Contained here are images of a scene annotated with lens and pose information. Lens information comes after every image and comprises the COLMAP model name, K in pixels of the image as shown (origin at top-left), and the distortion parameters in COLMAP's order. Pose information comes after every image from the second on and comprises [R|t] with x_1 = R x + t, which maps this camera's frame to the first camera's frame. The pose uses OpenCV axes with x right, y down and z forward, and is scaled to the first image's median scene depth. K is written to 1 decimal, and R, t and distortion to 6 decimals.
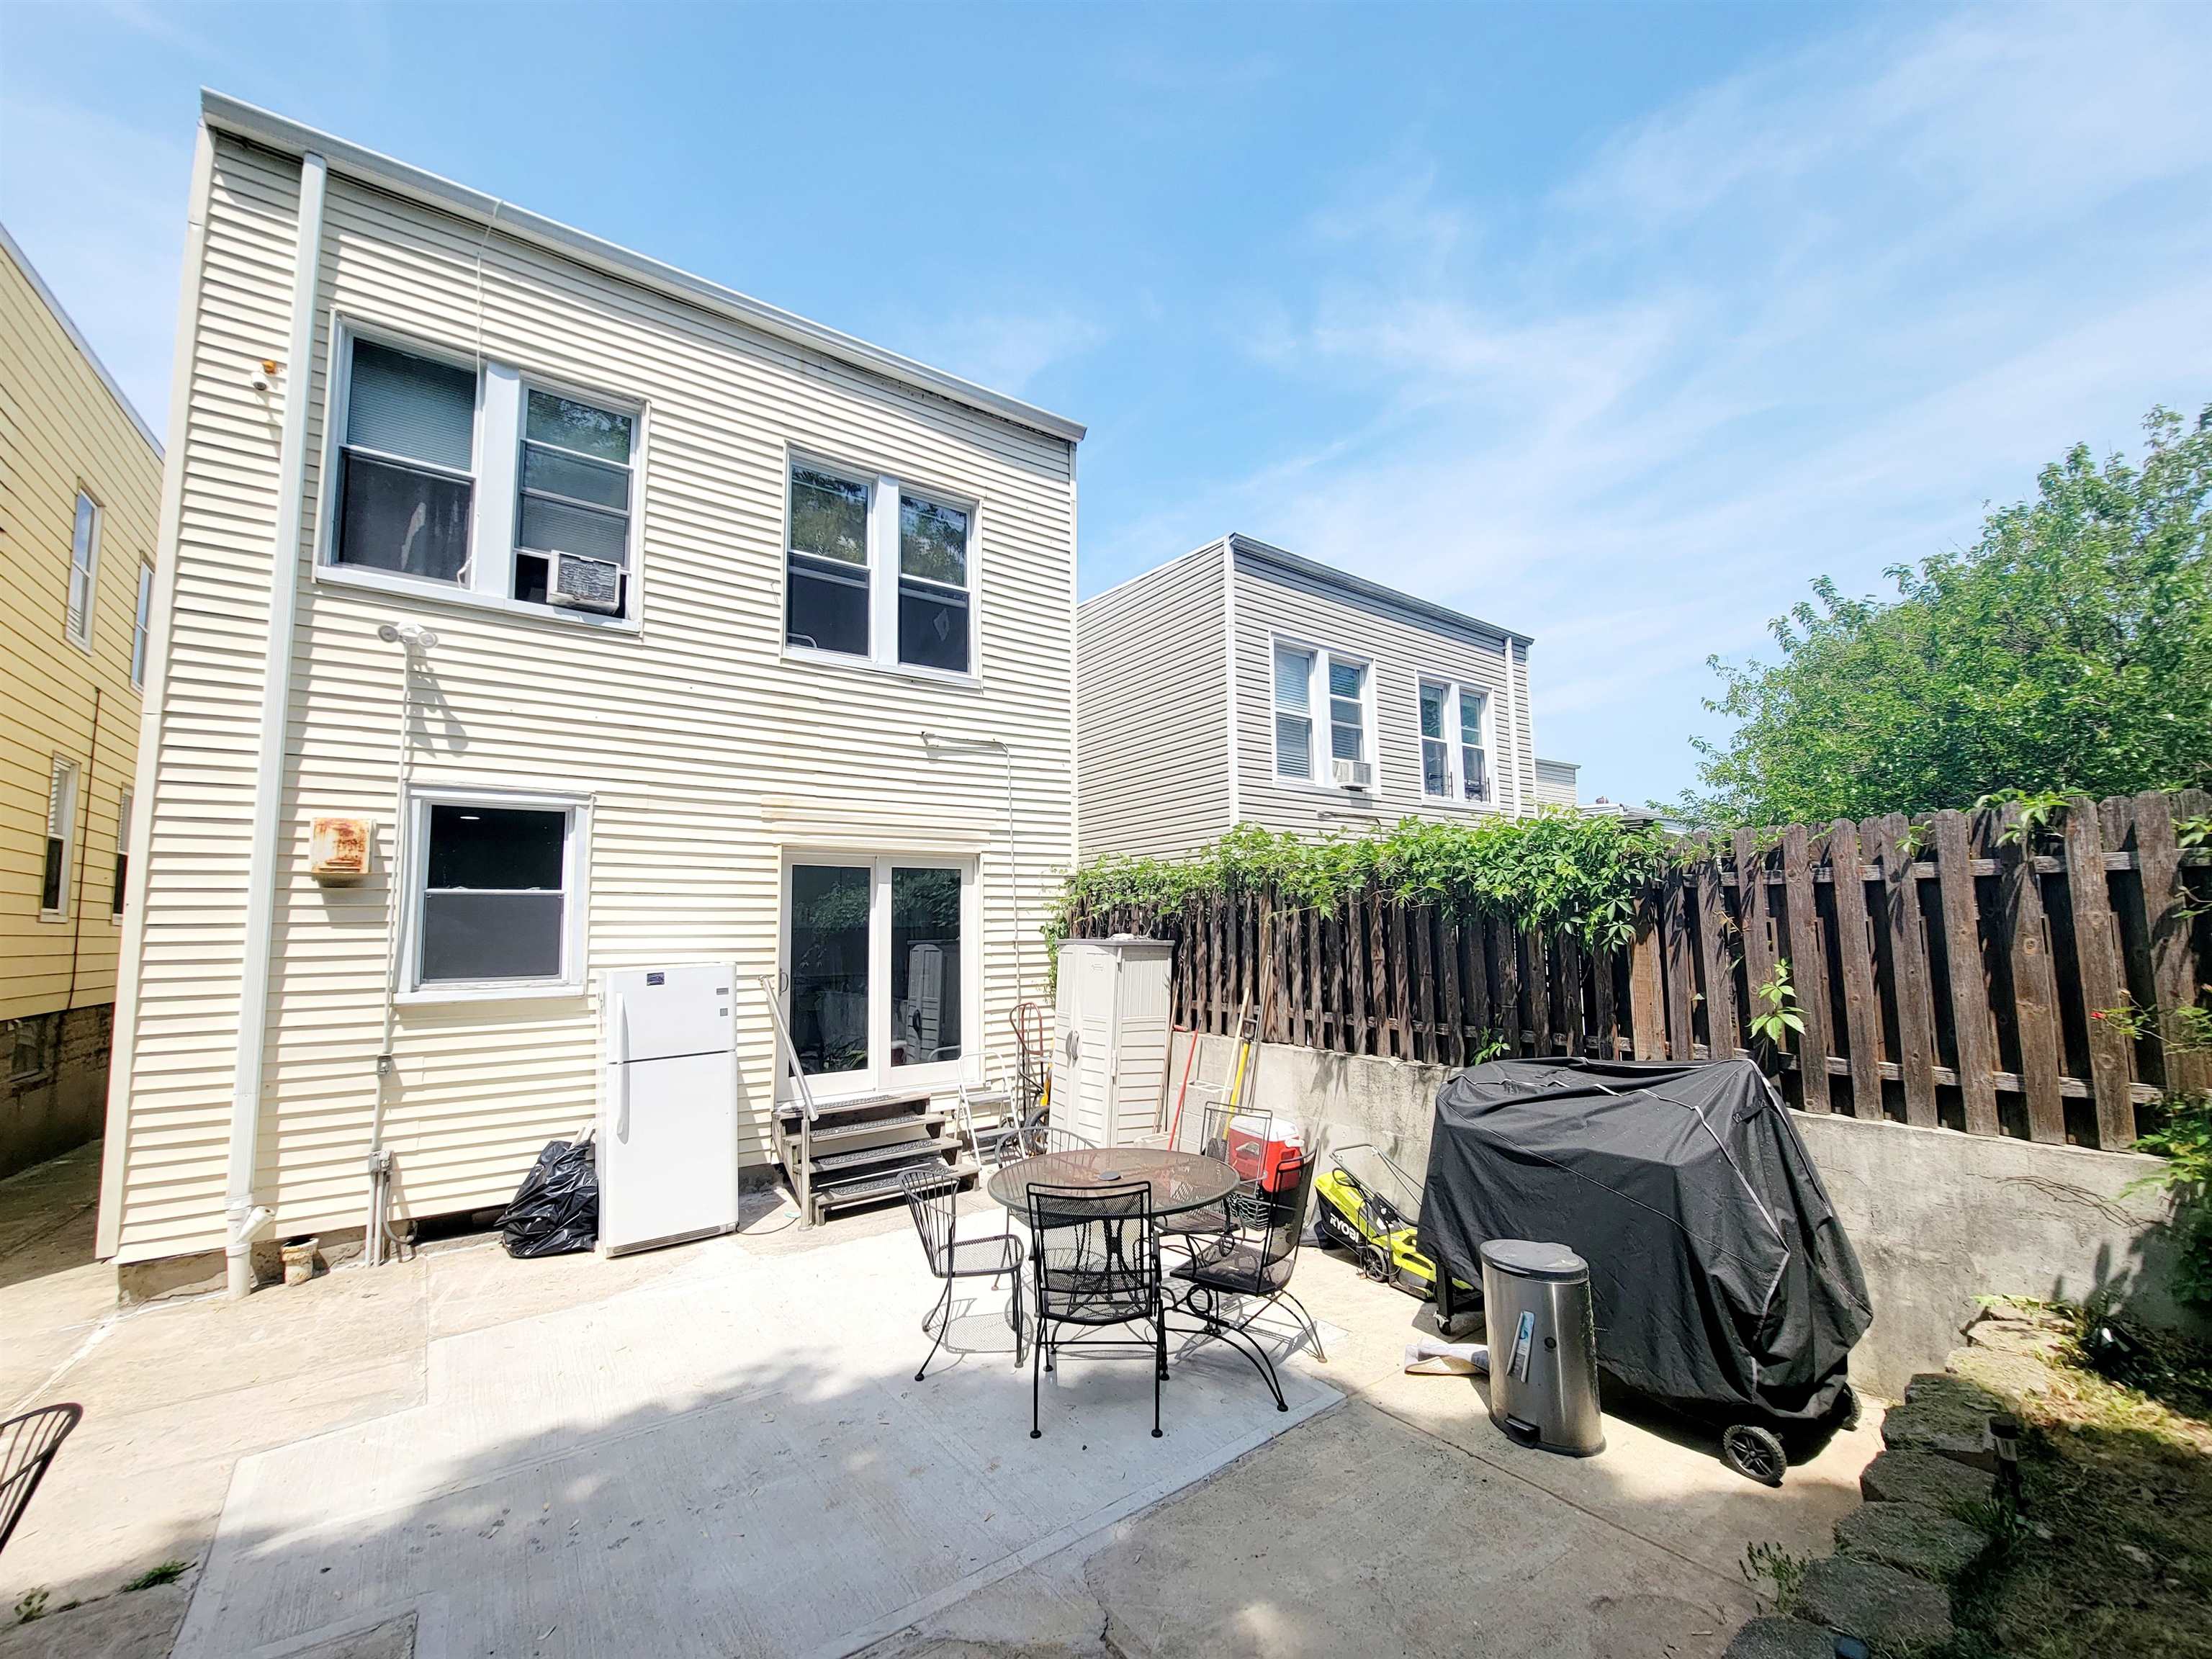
lens RADIAL K [[902.2, 0, 1098.6], [0, 902.2, 851.1], [0, 0, 1]] dist [-0.004326, -0.000194]
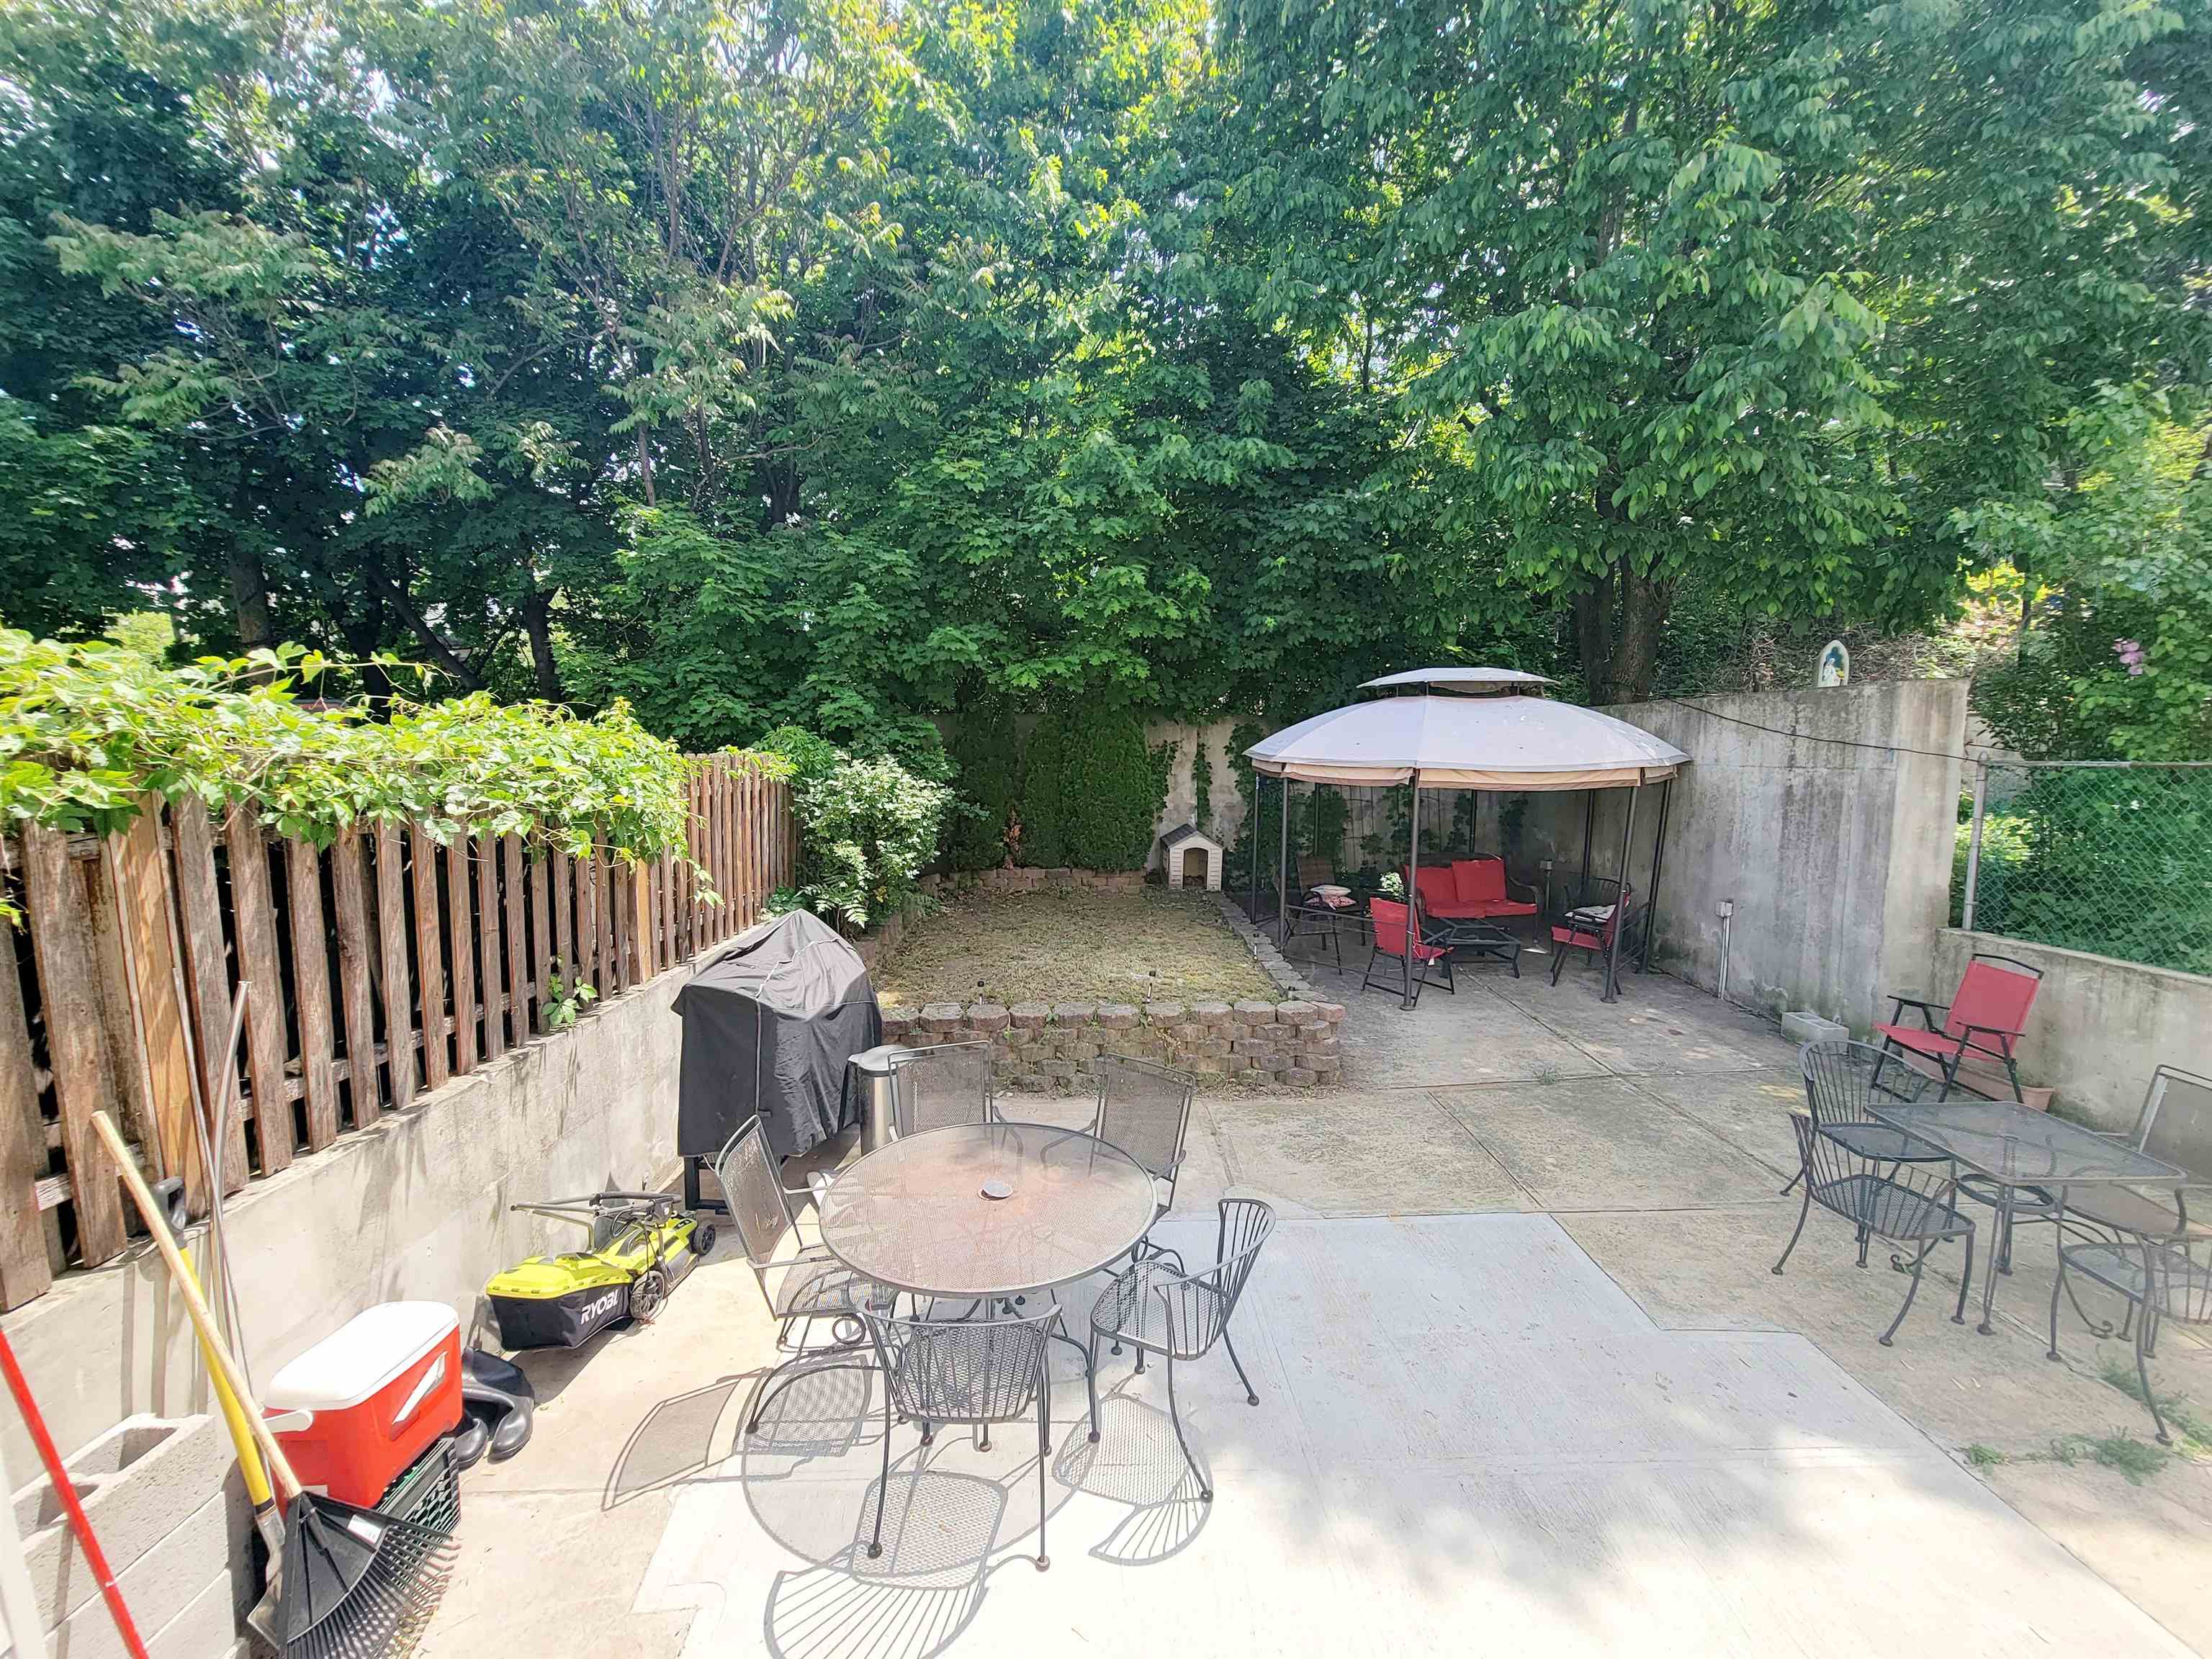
lens RADIAL K [[902.2, 0, 1098.6], [0, 902.2, 851.1], [0, 0, 1]] dist [-0.004326, -0.000194]
pose [[-0.818905, -0.043092, 0.572310, -0.468367], [-0.050434, 0.998723, 0.003034, 0.060798], [-0.571709, -0.026380, -0.820032, 1.548783]]
